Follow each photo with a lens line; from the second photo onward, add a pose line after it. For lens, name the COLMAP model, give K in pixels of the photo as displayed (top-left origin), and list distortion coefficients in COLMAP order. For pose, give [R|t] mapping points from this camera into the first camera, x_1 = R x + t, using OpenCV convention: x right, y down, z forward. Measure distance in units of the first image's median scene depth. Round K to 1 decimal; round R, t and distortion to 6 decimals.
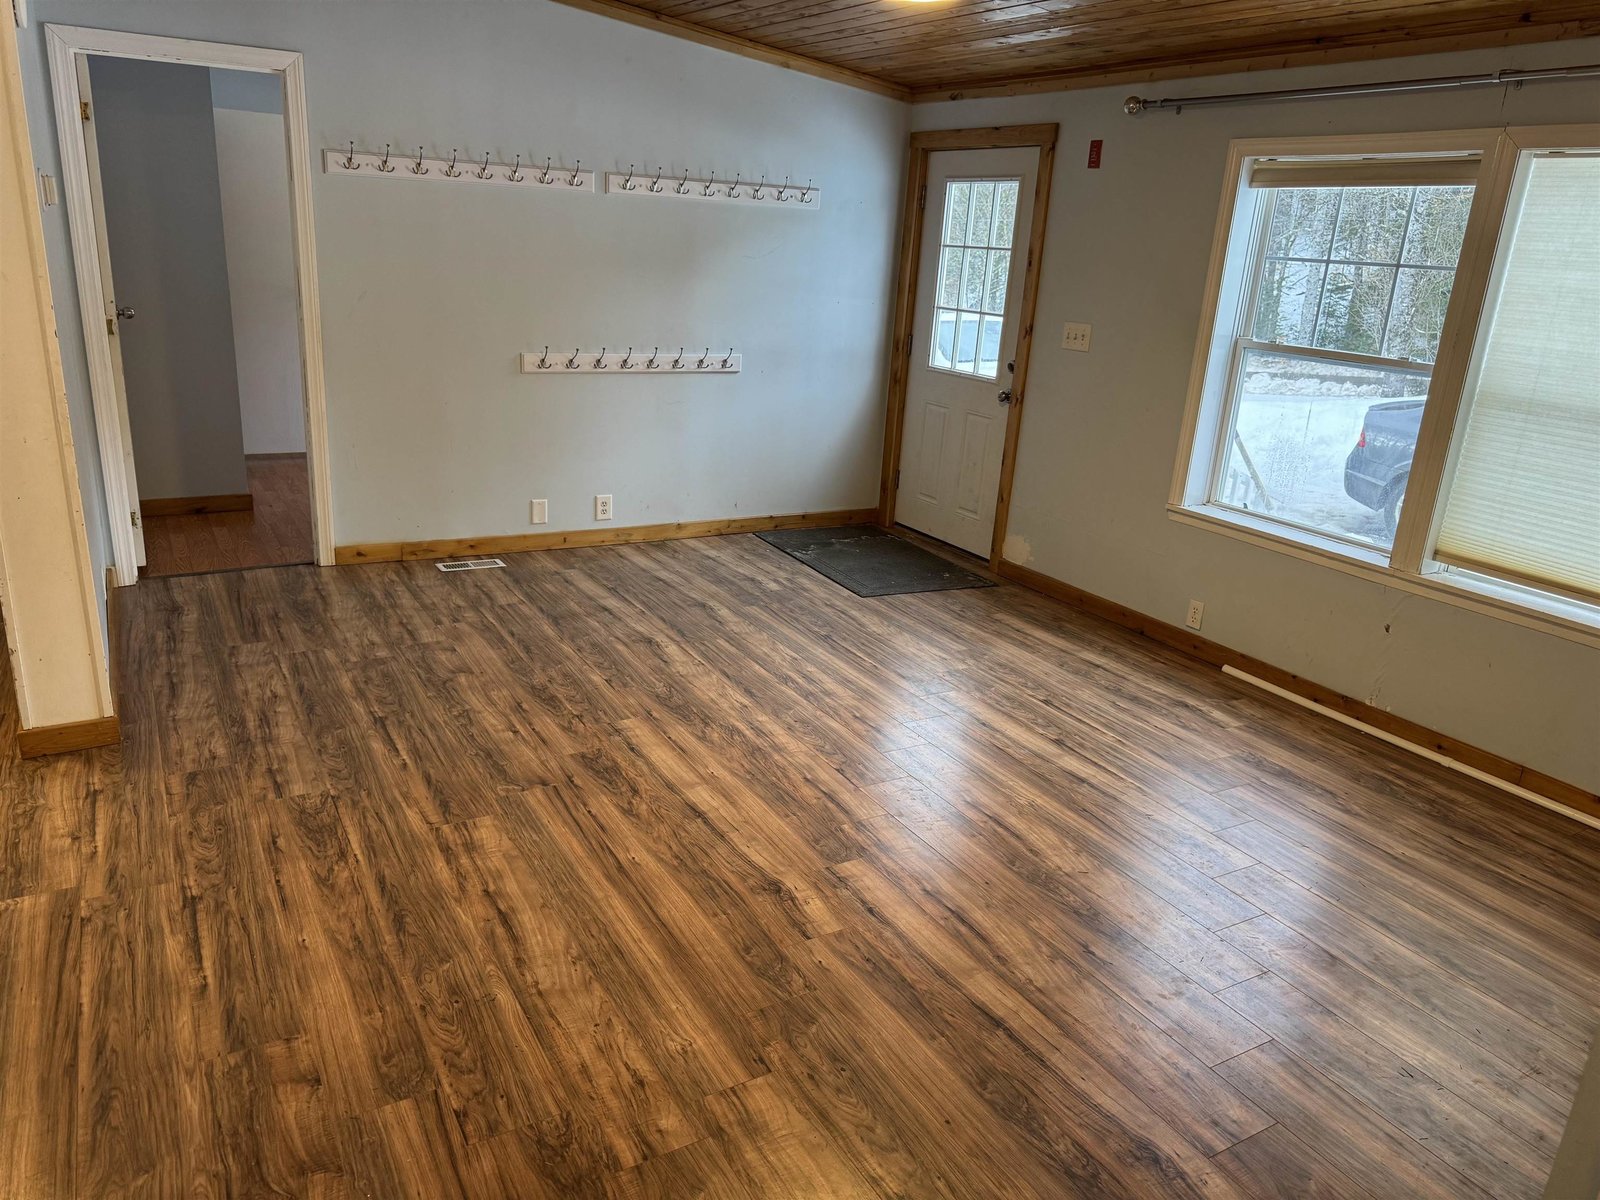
lens RADIAL K [[1129.0, 0, 800.0], [0, 1129.0, 600.0], [0, 0, 1]] dist [0.198847, -0.392036]
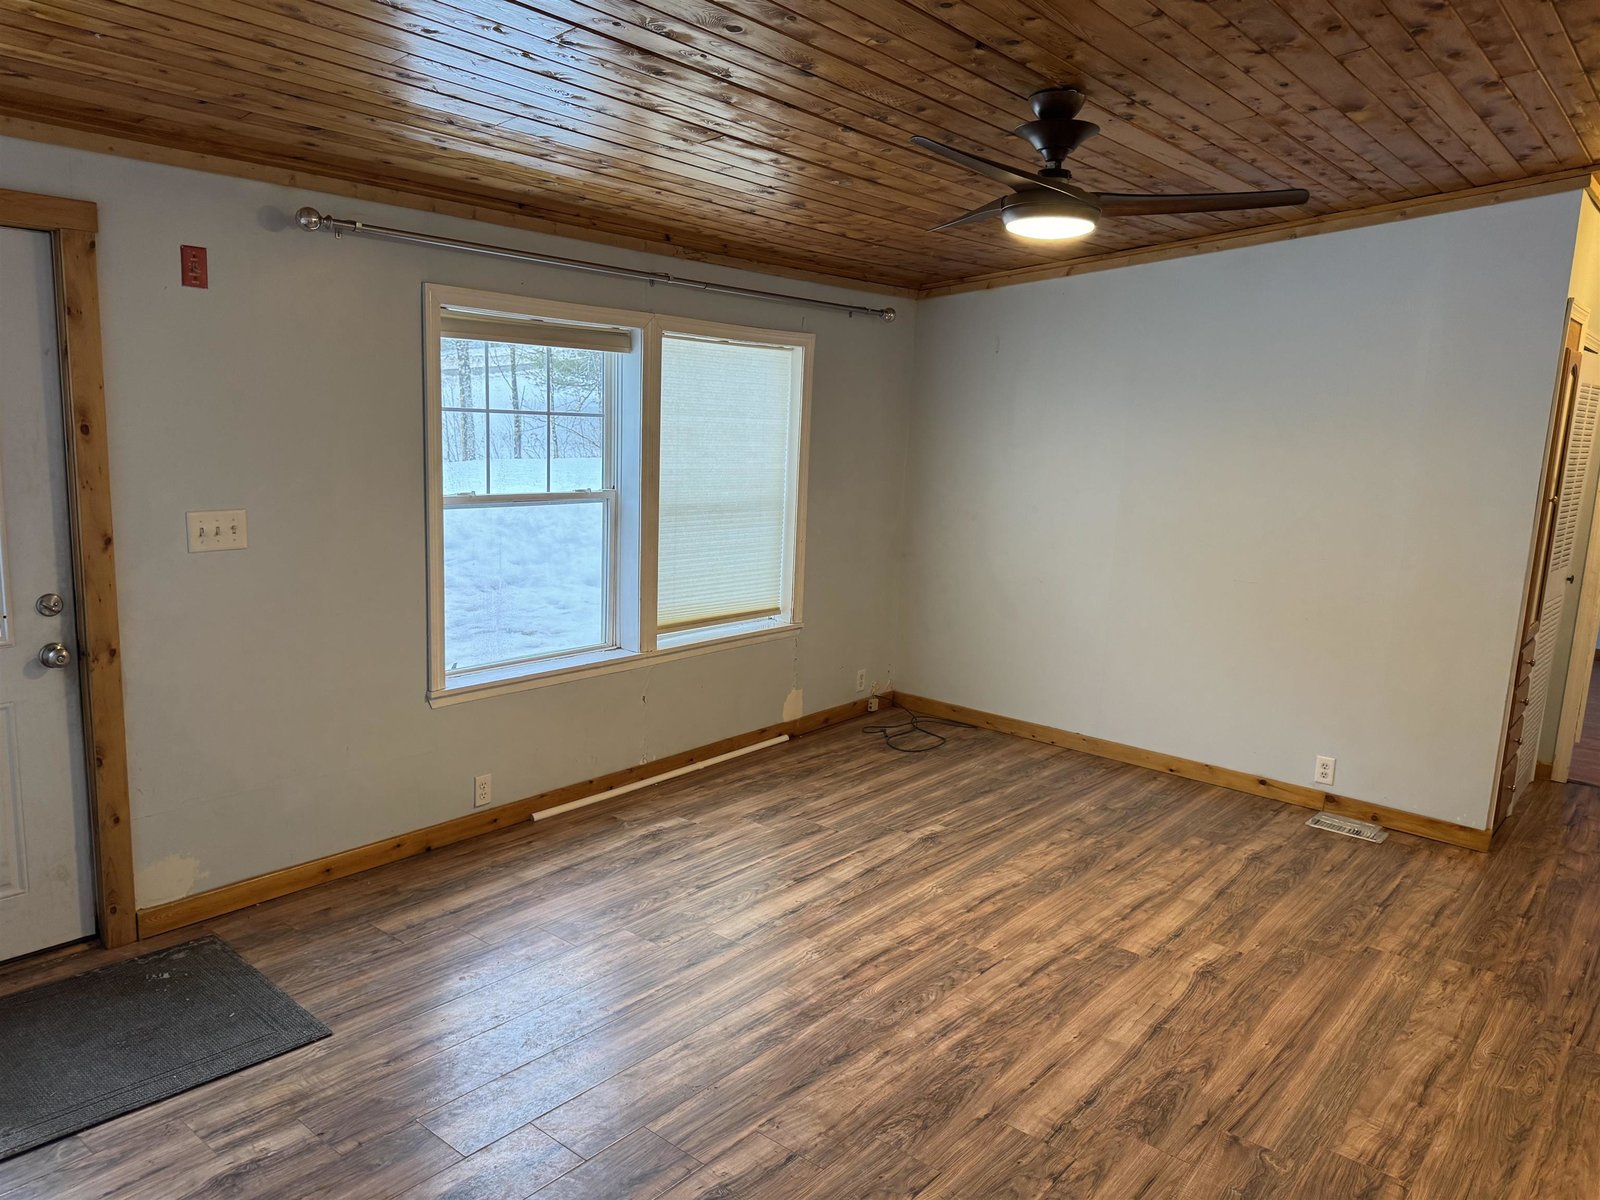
lens RADIAL K [[1147.2, 0, 800.0], [0, 1147.2, 600.0], [0, 0, 1]] dist [0.005884, -0.002060]
pose [[-0.345901, -0.231465, 0.909273, -0.750609], [0.225727, 0.920102, 0.320092, -0.503689], [-0.910714, 0.315967, -0.266016, 1.353544]]
